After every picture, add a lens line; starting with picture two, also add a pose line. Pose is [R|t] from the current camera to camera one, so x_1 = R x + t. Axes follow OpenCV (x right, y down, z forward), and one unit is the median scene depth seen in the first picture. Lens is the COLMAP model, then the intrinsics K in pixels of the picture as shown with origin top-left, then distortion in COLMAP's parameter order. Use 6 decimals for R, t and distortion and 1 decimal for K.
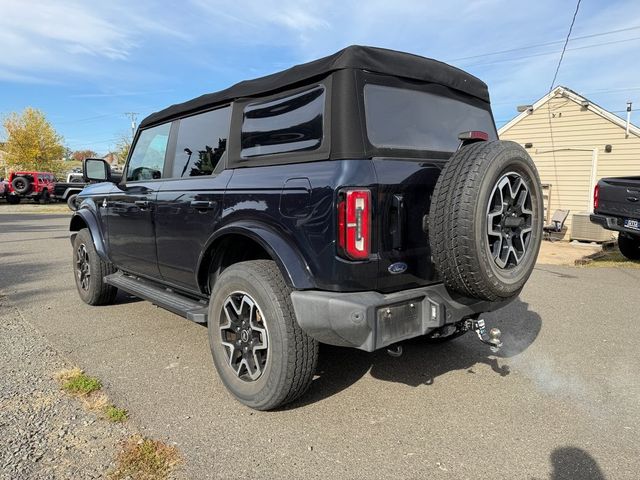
lens RADIAL K [[462.6, 0, 320.6], [0, 462.6, 235.2], [0, 0, 1]] dist [0.044982, -0.052443]
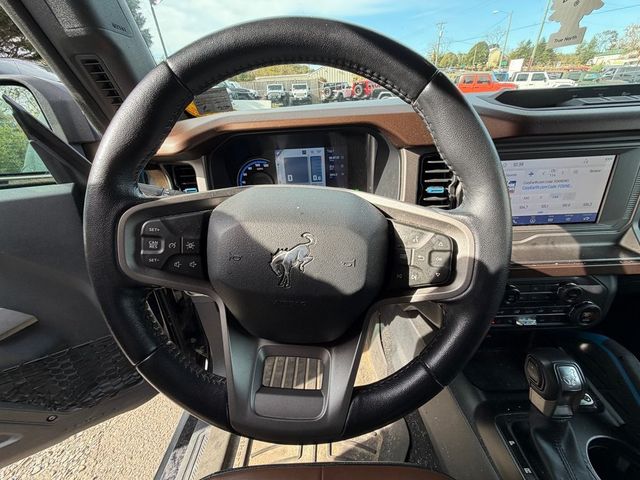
lens RADIAL K [[258.4, 0, 321.8], [0, 258.4, 240.1], [0, 0, 1]] dist [-0.002765, -0.000355]
pose [[0.729936, 0.305770, -0.611308, -0.266542], [-0.016090, 0.901798, 0.431858, -0.192017], [0.683326, -0.305393, 0.663175, 1.306488]]
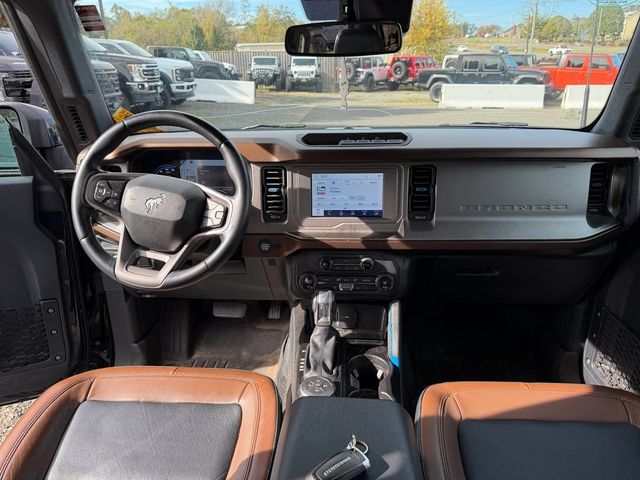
lens RADIAL K [[462.9, 0, 316.5], [0, 462.9, 238.1], [0, 0, 1]] dist [0.044509, -0.069538]
pose [[0.688811, 0.235264, -0.685704, -0.022842], [-0.053777, 0.959852, 0.275302, -0.226039], [0.722944, -0.152756, 0.673809, 1.210904]]
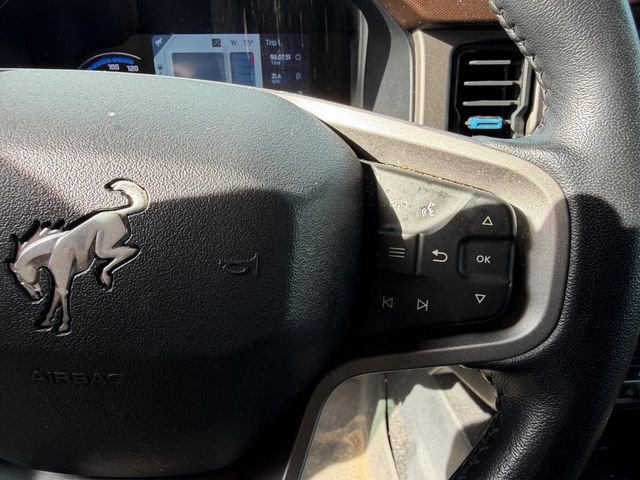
lens RADIAL K [[465.1, 0, 336.4], [0, 465.1, 237.9], [0, 0, 1]] dist [0.002620, -0.004145]
pose [[0.778618, 0.302525, -0.549756, -0.270338], [-0.059973, 0.907975, 0.414710, -0.178208], [0.624625, -0.289930, 0.725110, 1.329456]]
